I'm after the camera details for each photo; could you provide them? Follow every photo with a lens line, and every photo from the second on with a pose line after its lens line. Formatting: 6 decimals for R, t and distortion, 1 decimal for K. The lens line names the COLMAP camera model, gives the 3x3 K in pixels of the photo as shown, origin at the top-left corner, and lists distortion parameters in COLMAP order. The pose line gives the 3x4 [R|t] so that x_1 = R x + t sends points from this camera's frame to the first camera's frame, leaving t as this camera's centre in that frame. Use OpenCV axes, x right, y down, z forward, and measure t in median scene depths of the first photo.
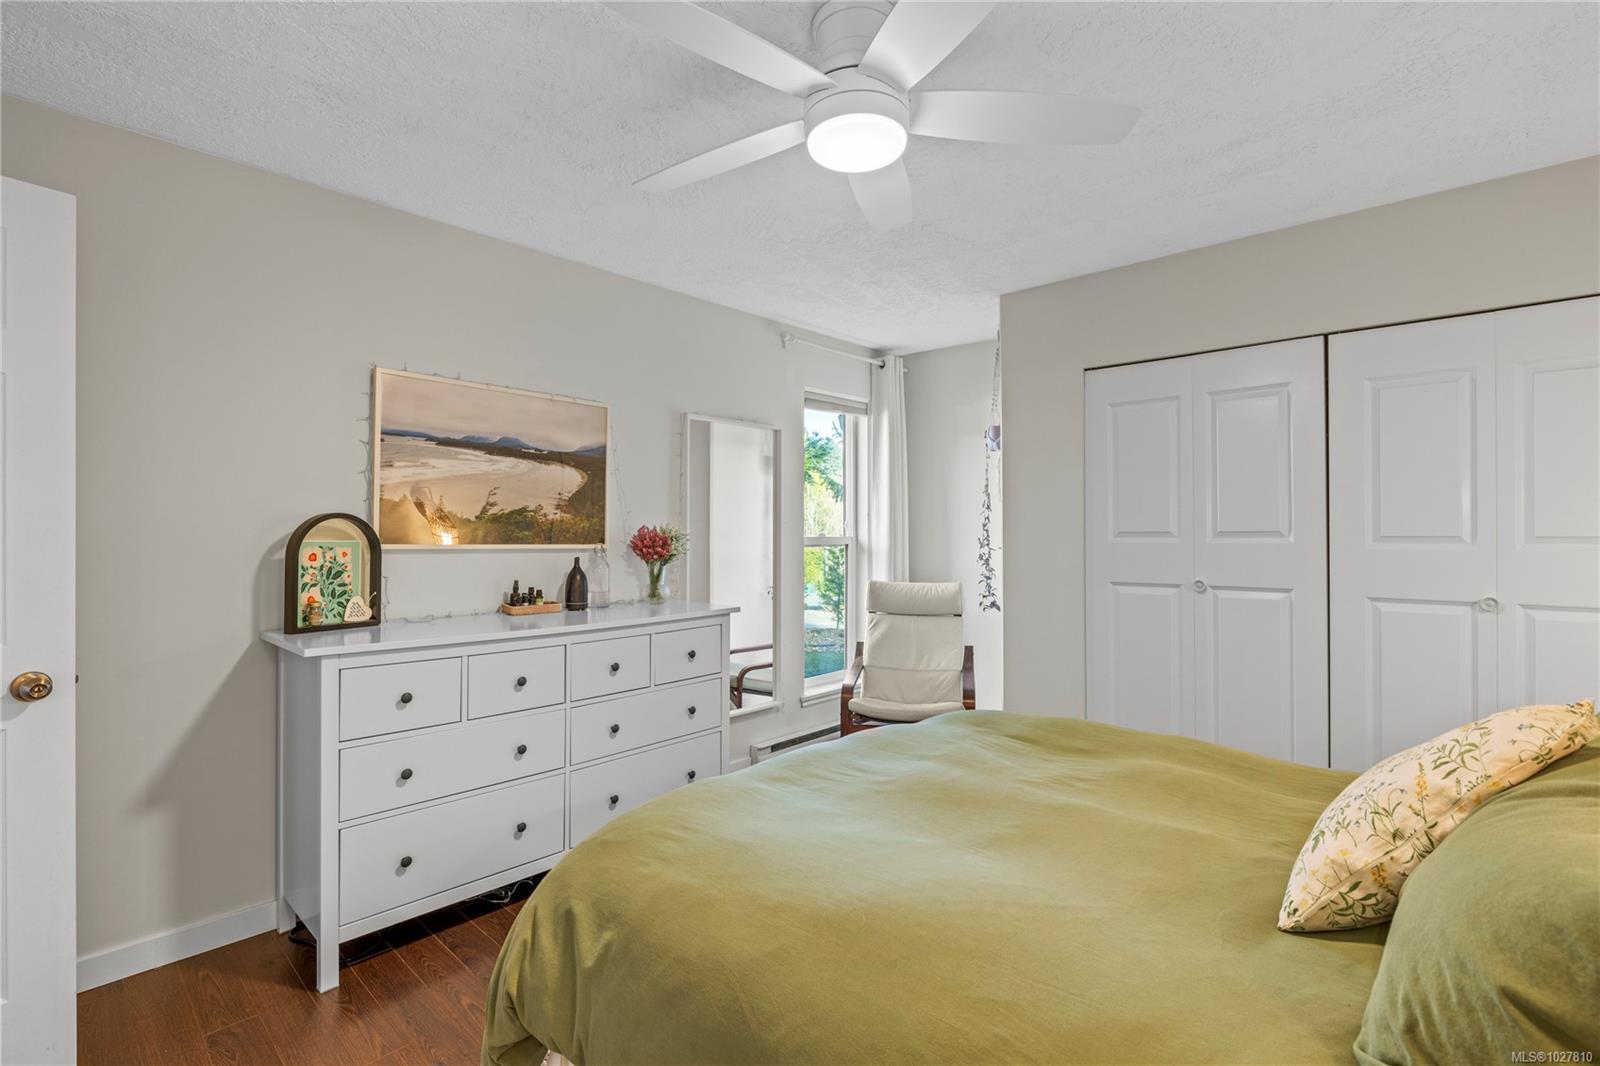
lens RADIAL K [[743.4, 0, 803.5], [0, 743.4, 528.5], [0, 0, 1]] dist [-0.007265, 0.000673]
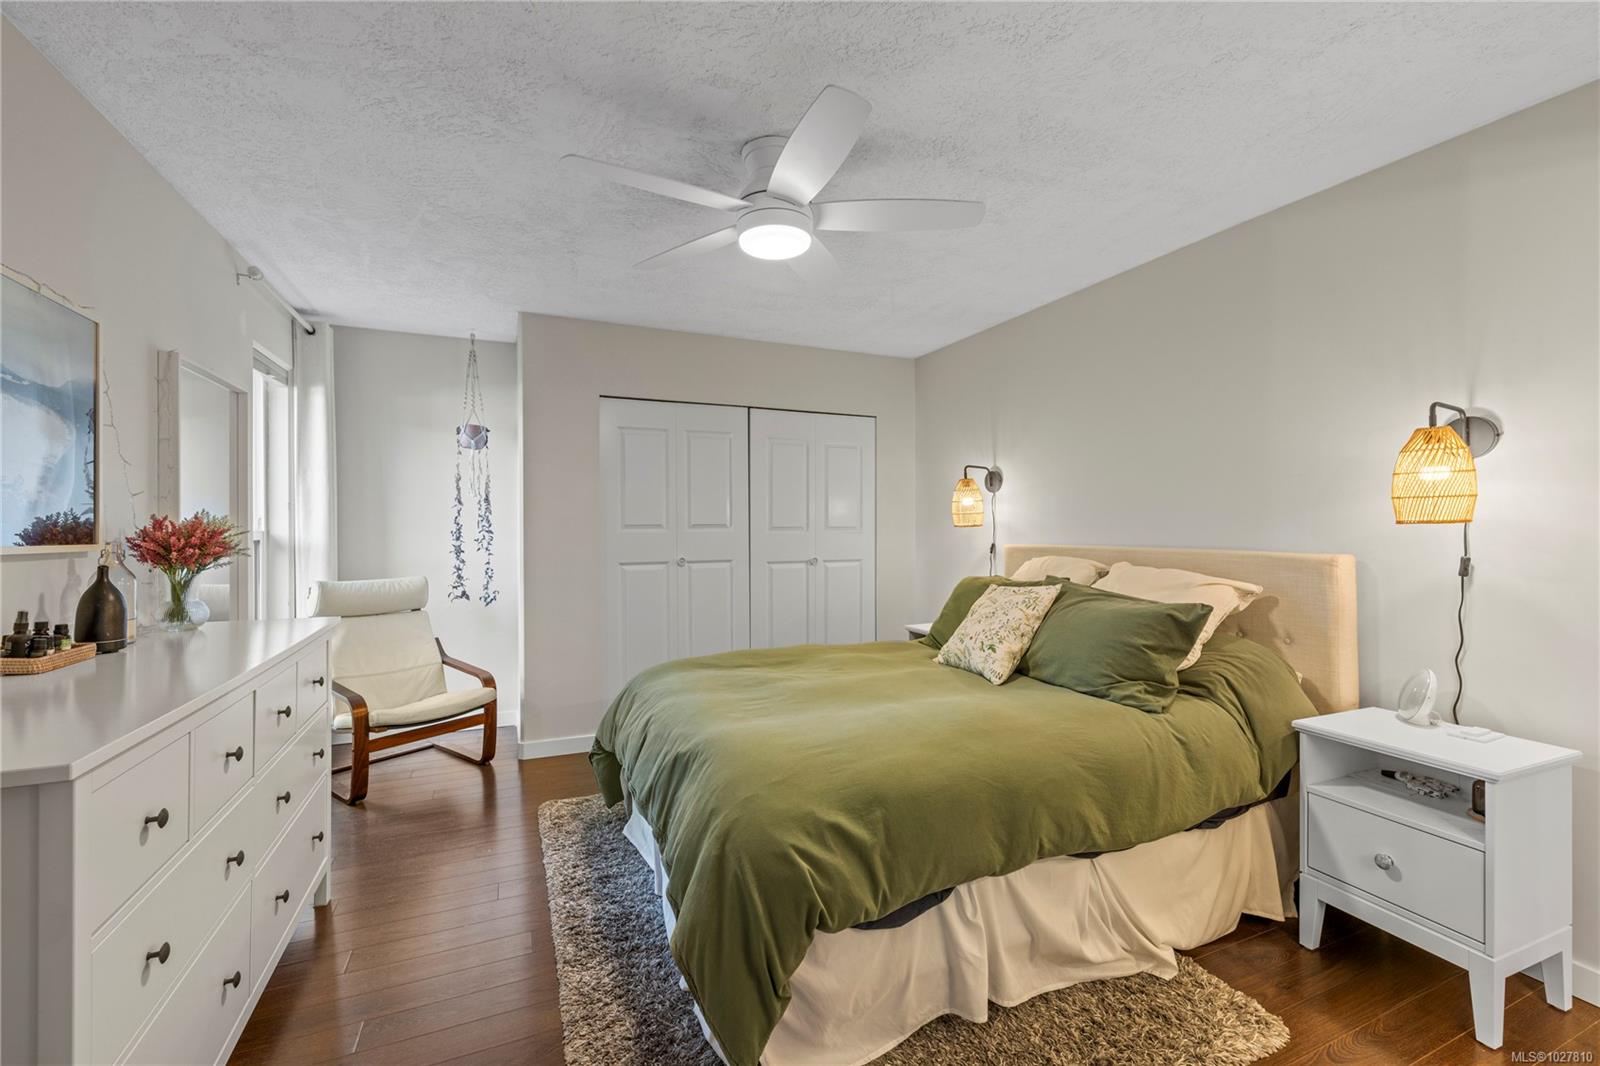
lens RADIAL K [[674.7, 0, 800.0], [0, 674.7, 533.0], [0, 0, 1]] dist [-0.000748, -0.000033]
pose [[0.392192, -0.010189, 0.919827, -0.558361], [-0.002592, 0.999922, 0.012181, 0.003782], [-0.919880, -0.007161, 0.392135, 0.244717]]
